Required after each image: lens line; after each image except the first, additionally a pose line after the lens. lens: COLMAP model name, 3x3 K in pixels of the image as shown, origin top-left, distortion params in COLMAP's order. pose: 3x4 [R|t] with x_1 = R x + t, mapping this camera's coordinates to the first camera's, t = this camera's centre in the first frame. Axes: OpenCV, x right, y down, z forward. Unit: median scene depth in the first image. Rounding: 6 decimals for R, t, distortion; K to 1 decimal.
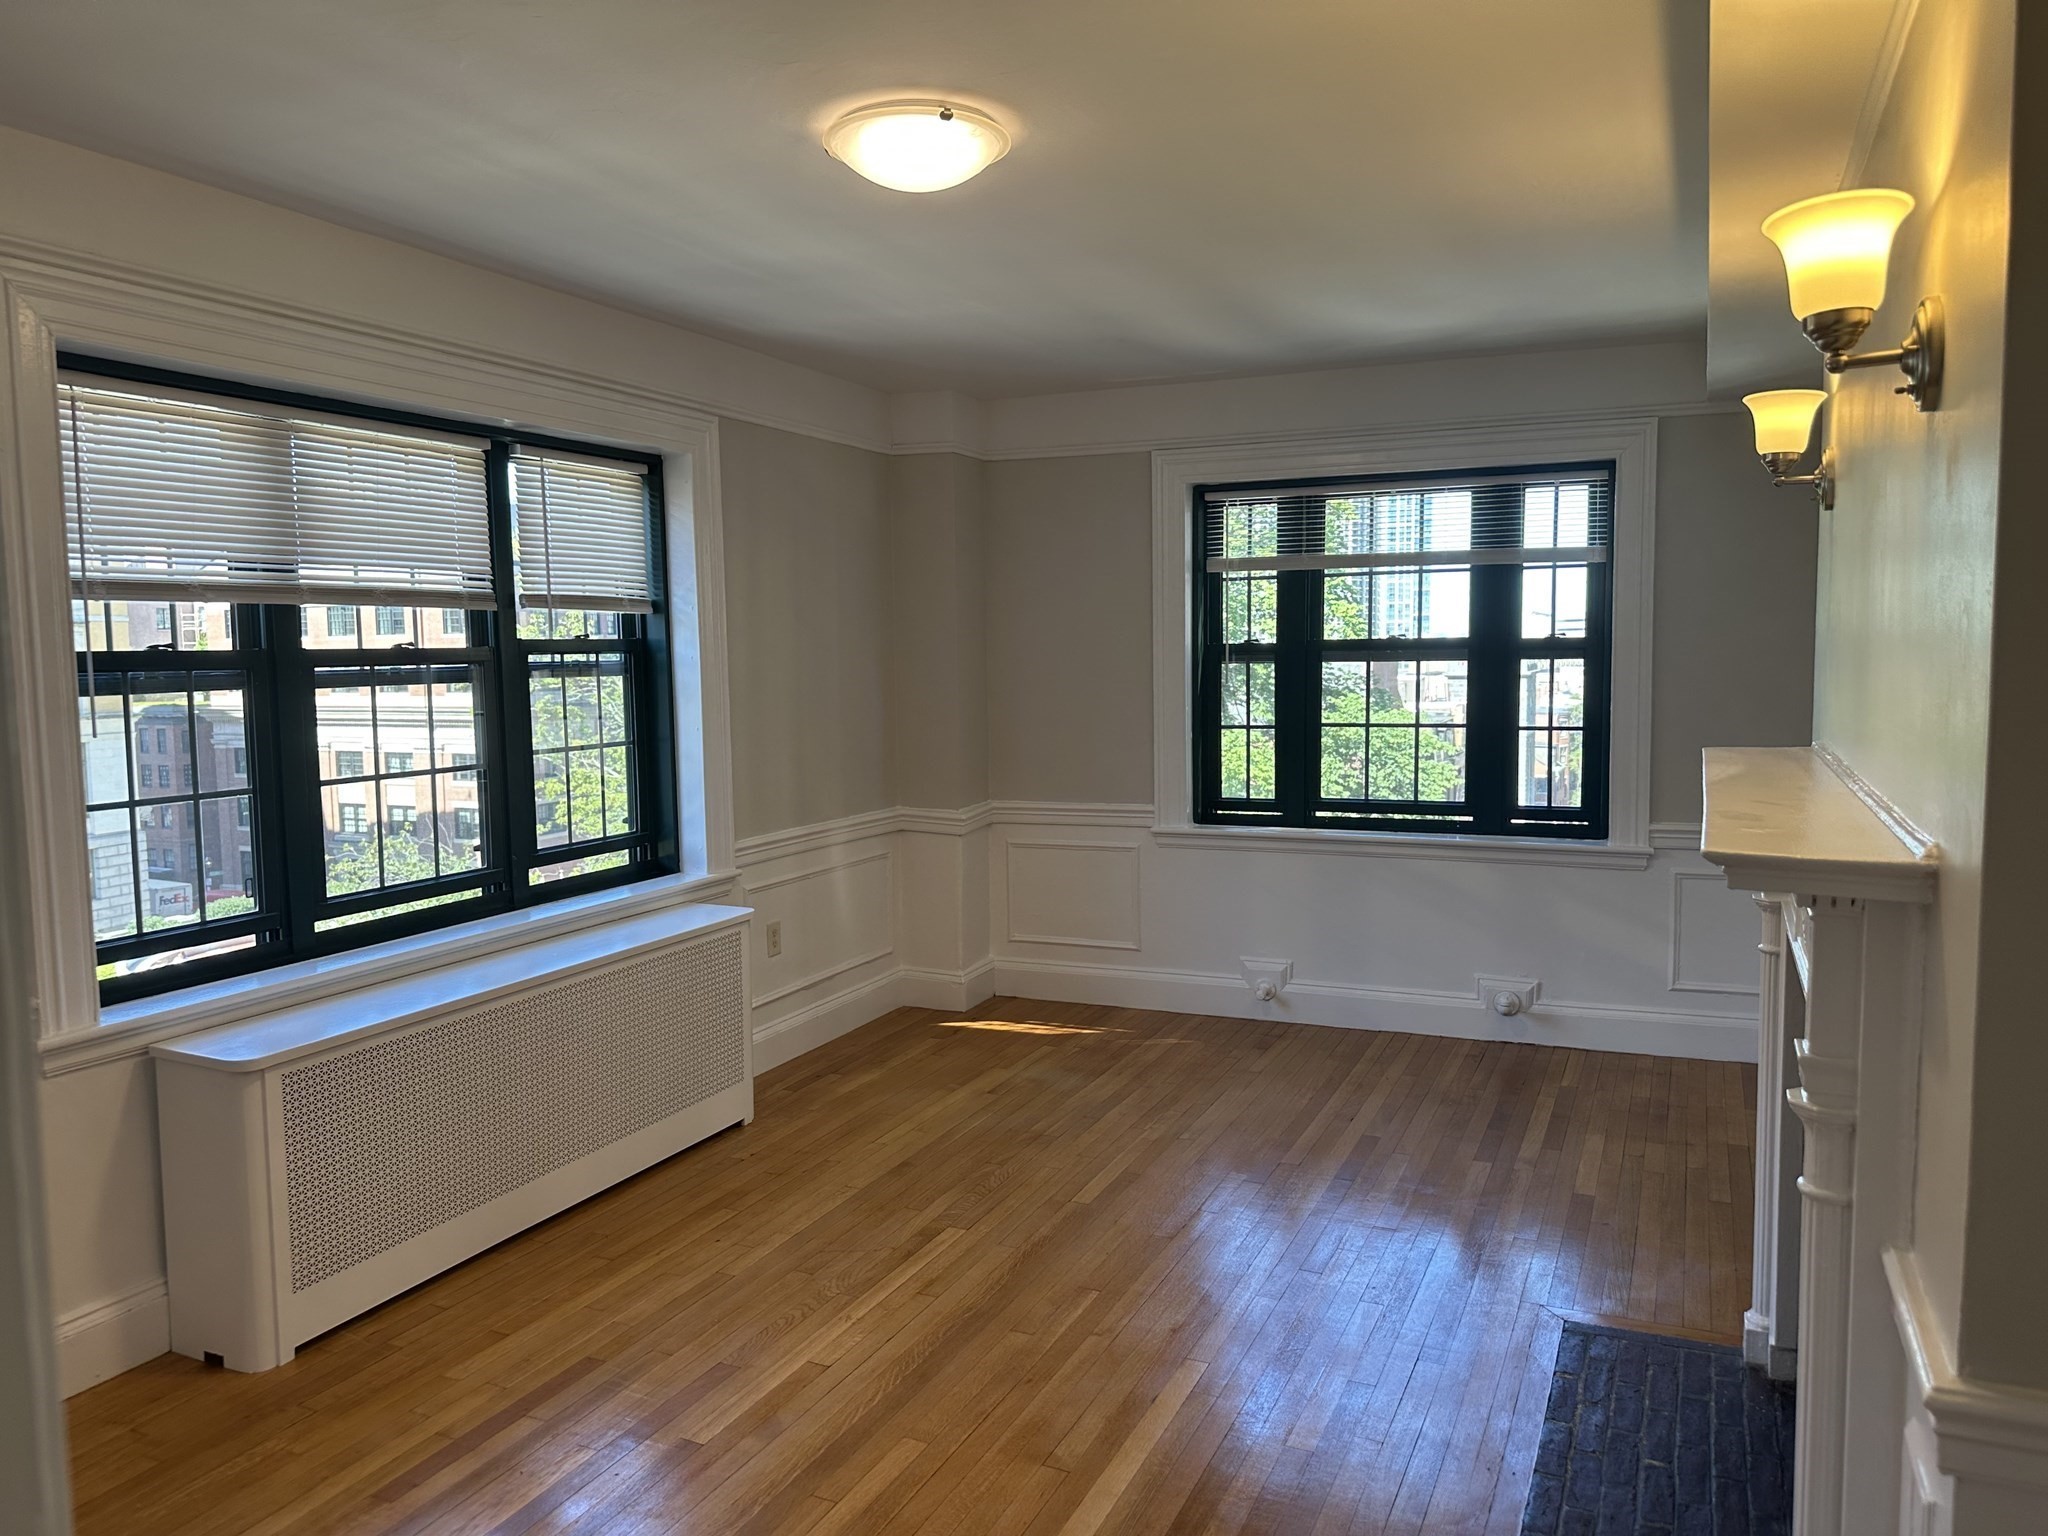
lens RADIAL K [[1433.4, 0, 1017.5], [0, 1433.4, 770.5], [0, 0, 1]] dist [0.042987, -0.056905]
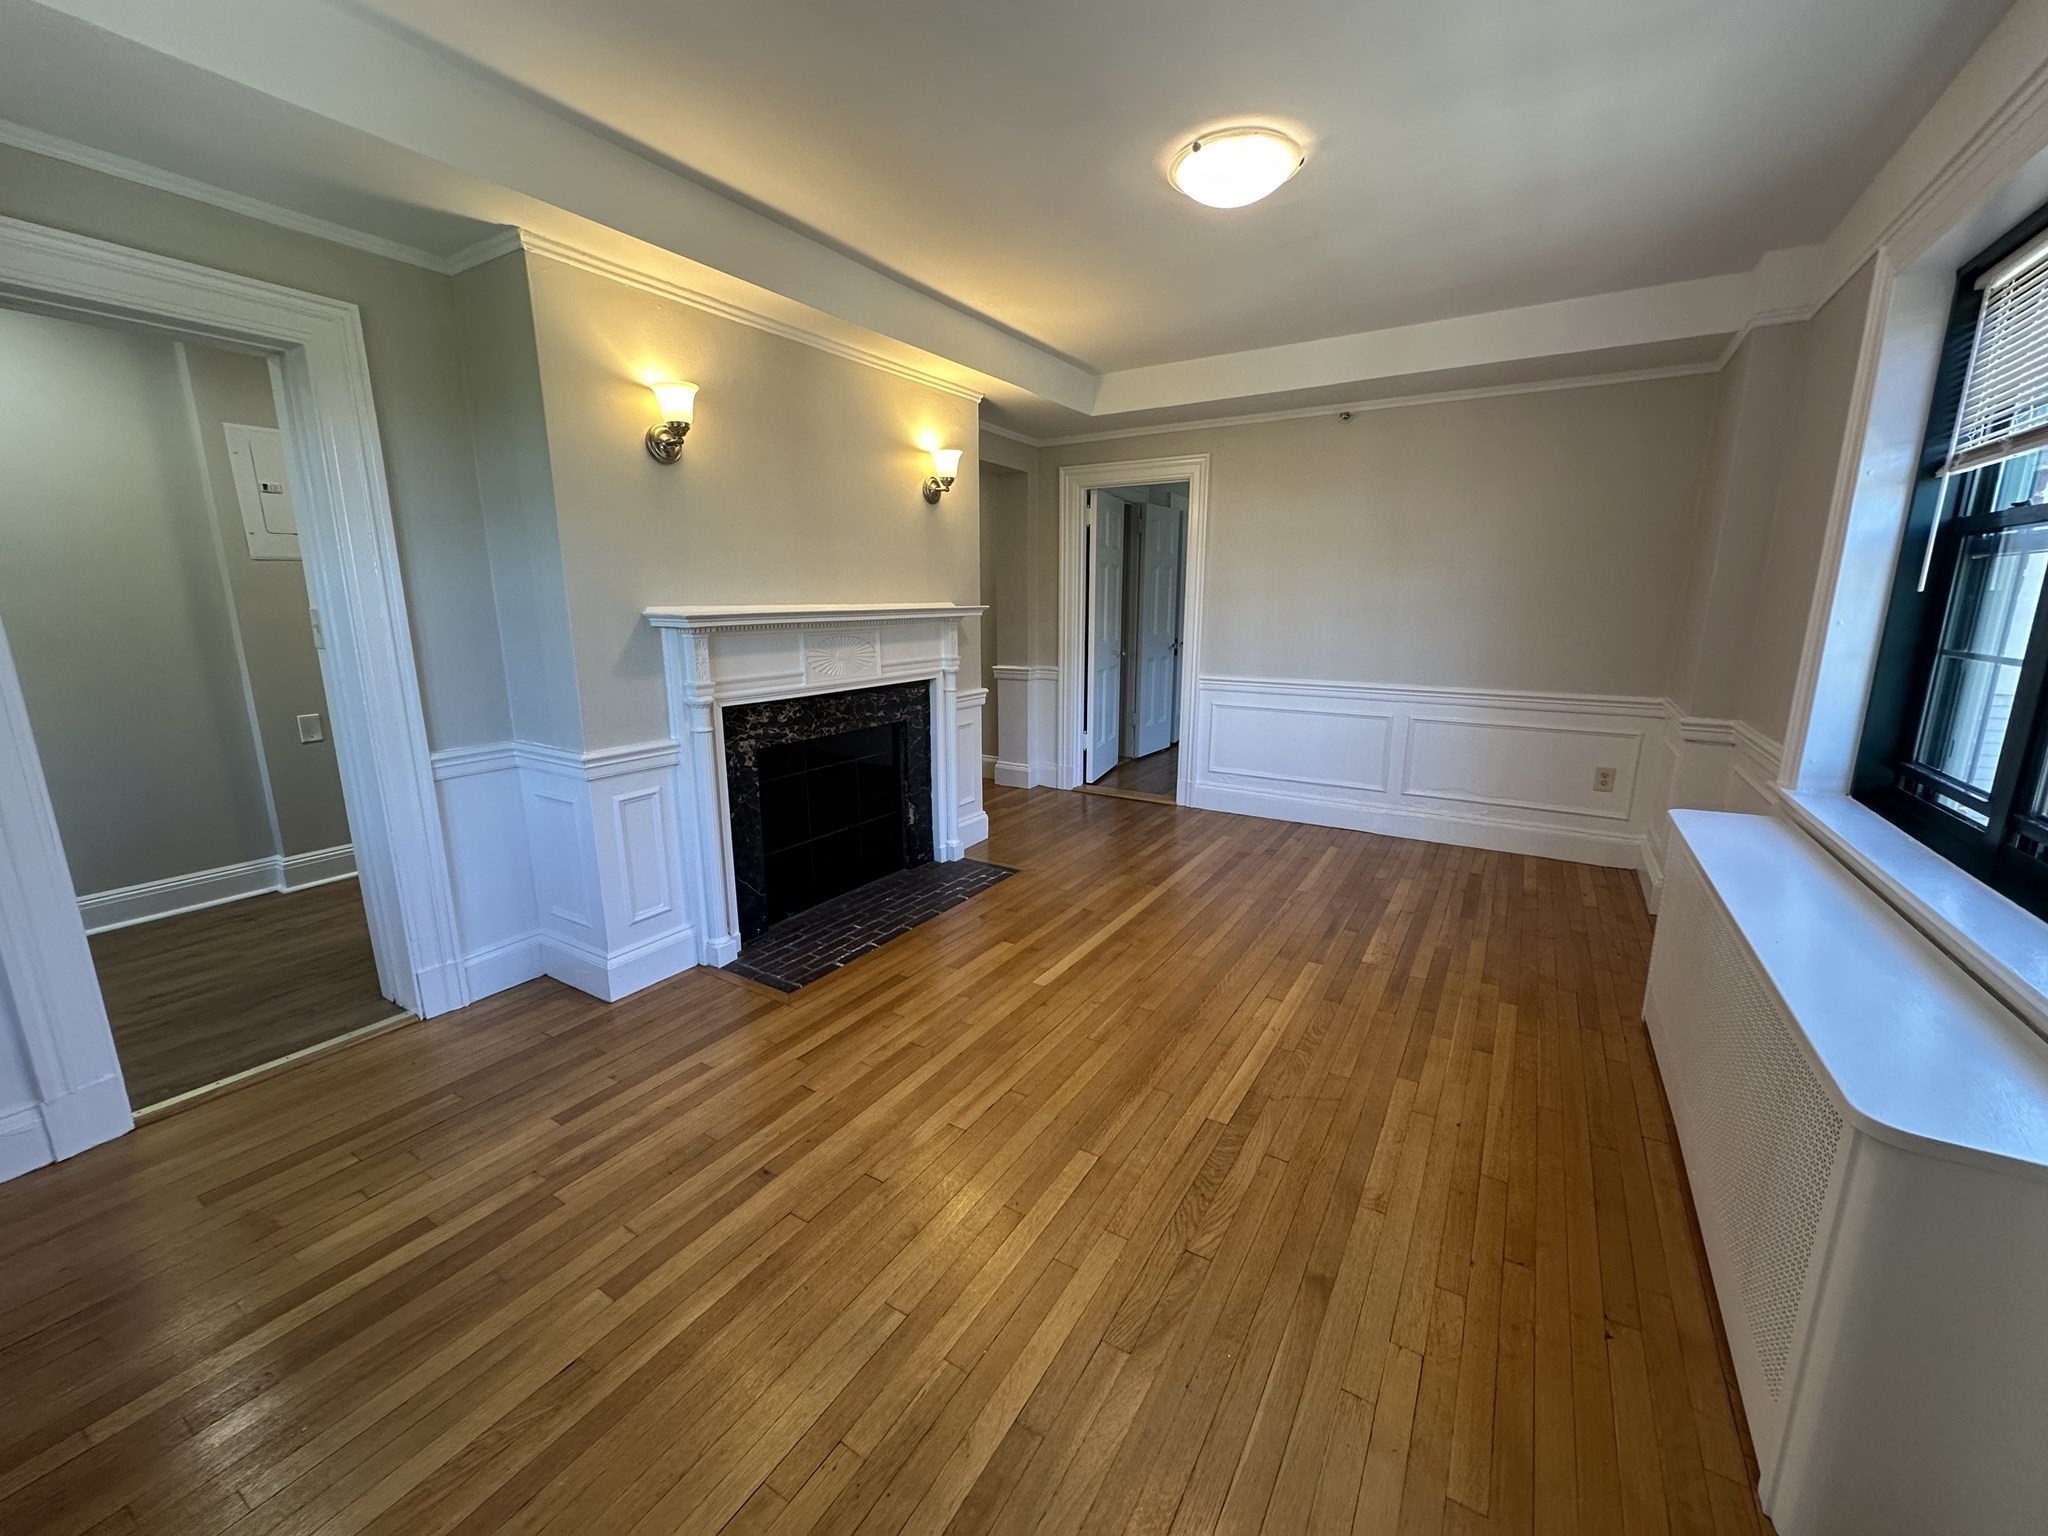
lens RADIAL K [[811.2, 0, 1023.0], [0, 811.2, 762.2], [0, 0, 1]] dist [-0.005165, 0.000571]
pose [[-0.993123, -0.008528, 0.116766, 0.031822], [0.025111, 0.958617, 0.283590, -0.090413], [-0.114352, 0.284572, -0.951810, 1.653179]]
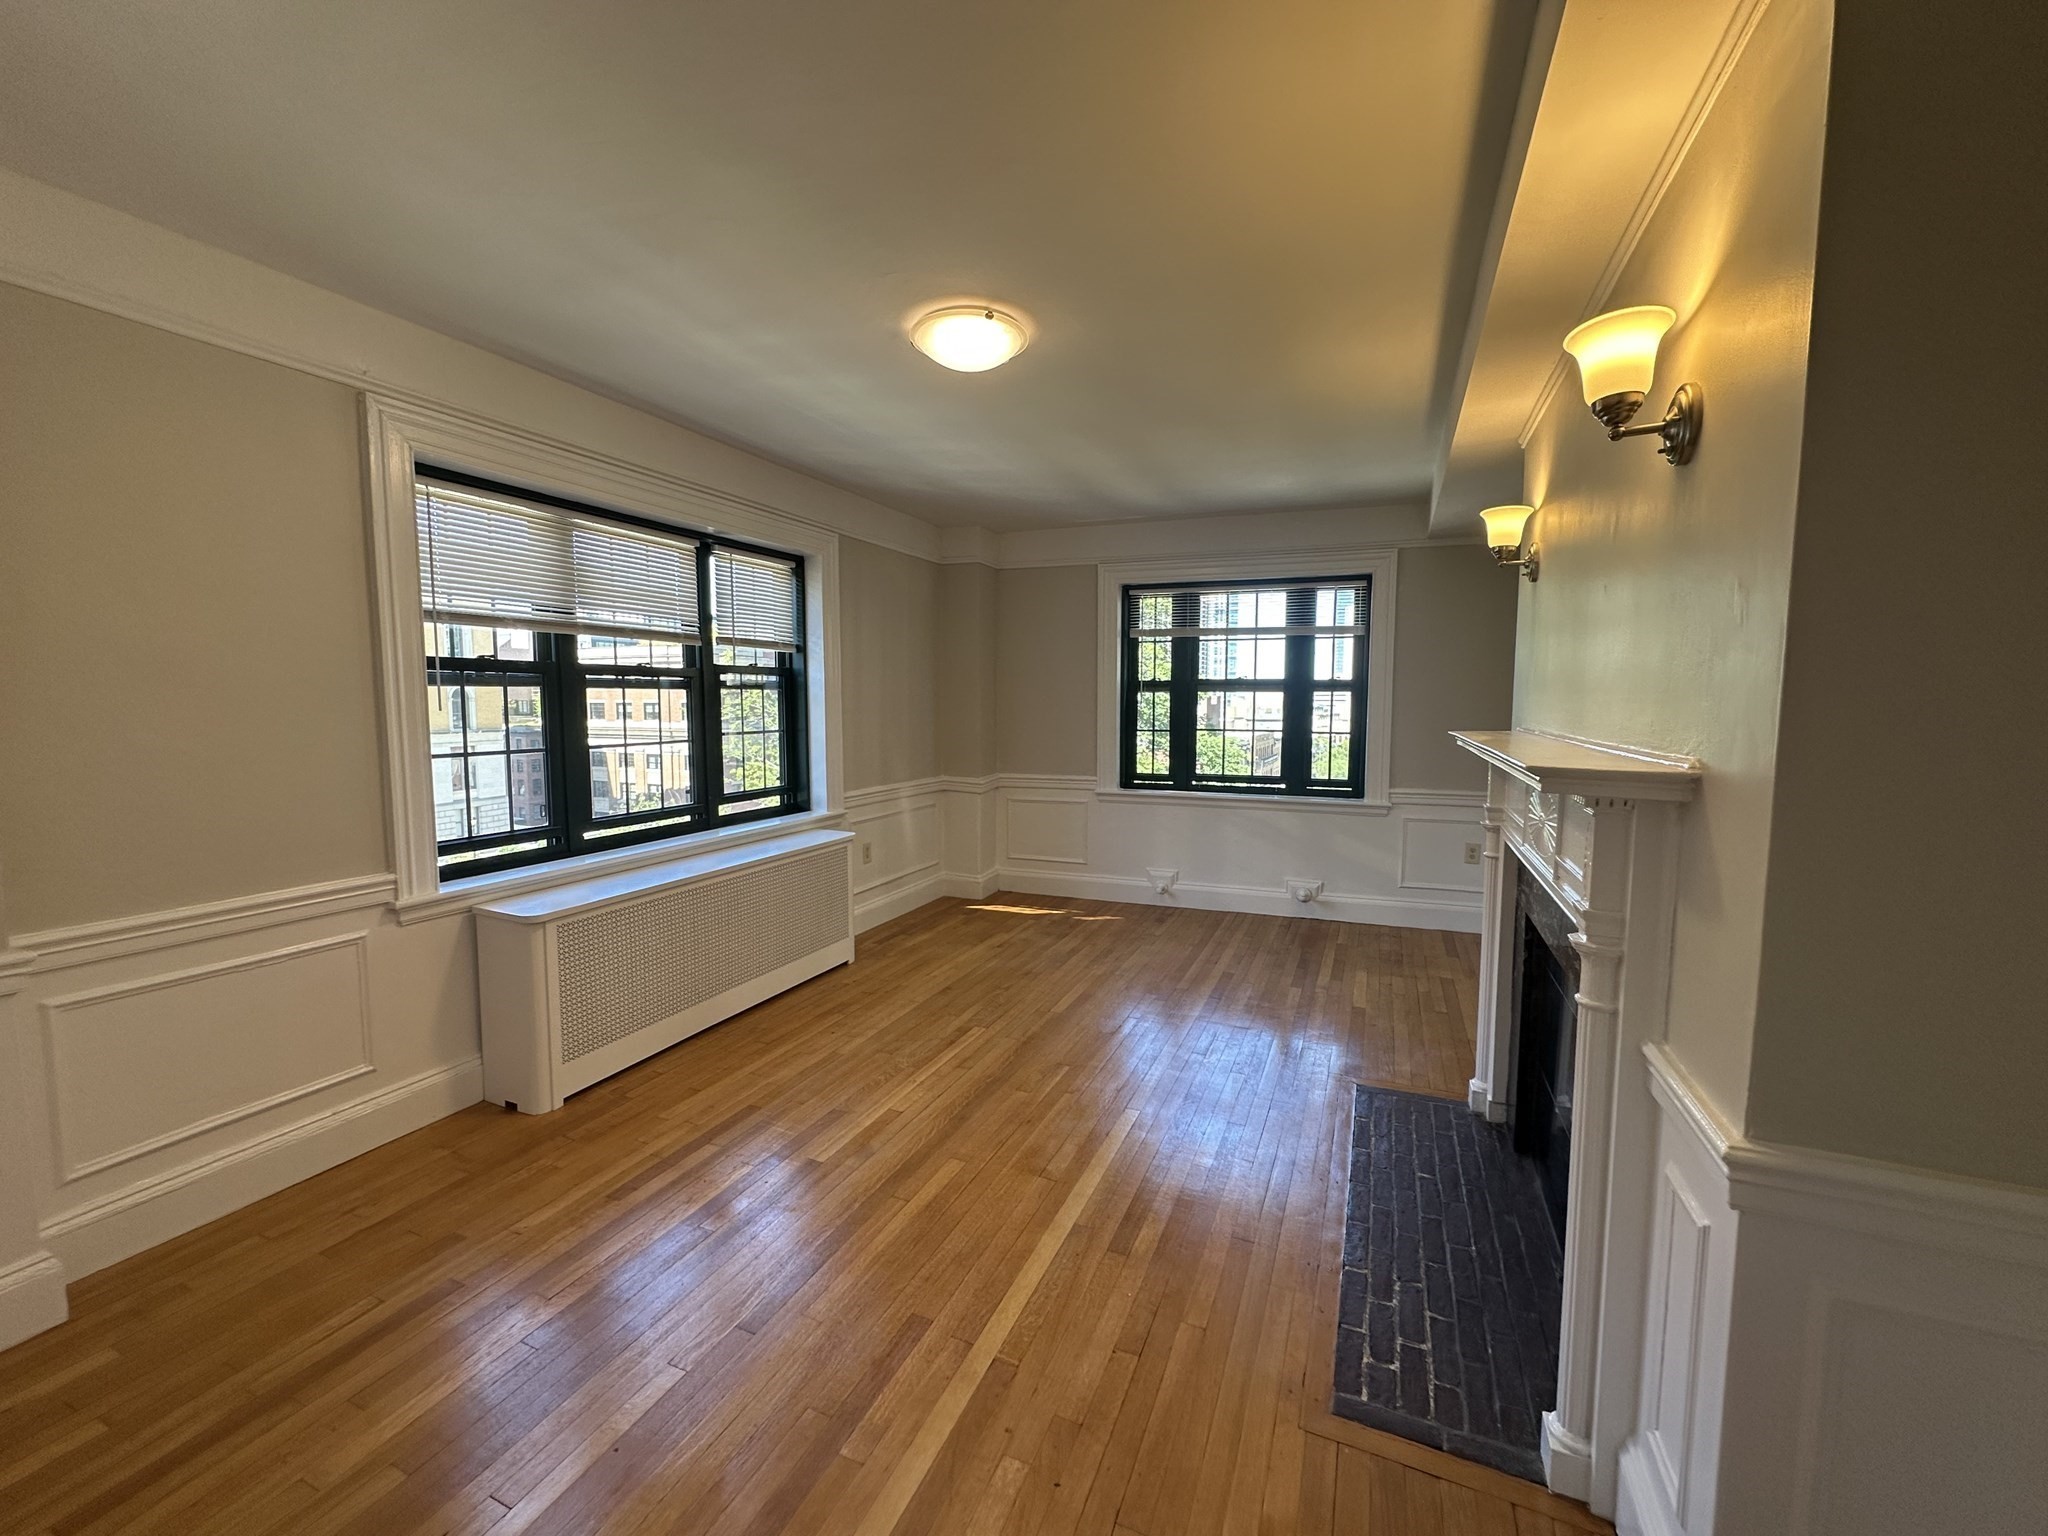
lens RADIAL K [[811.2, 0, 1023.1], [0, 811.2, 771.7], [0, 0, 1]] dist [-0.005165, 0.000571]
pose [[0.999660, 0.012829, 0.022692, -0.020453], [-0.012891, 0.999914, 0.002574, 0.030252], [-0.022657, -0.002866, 0.999739, 0.094428]]
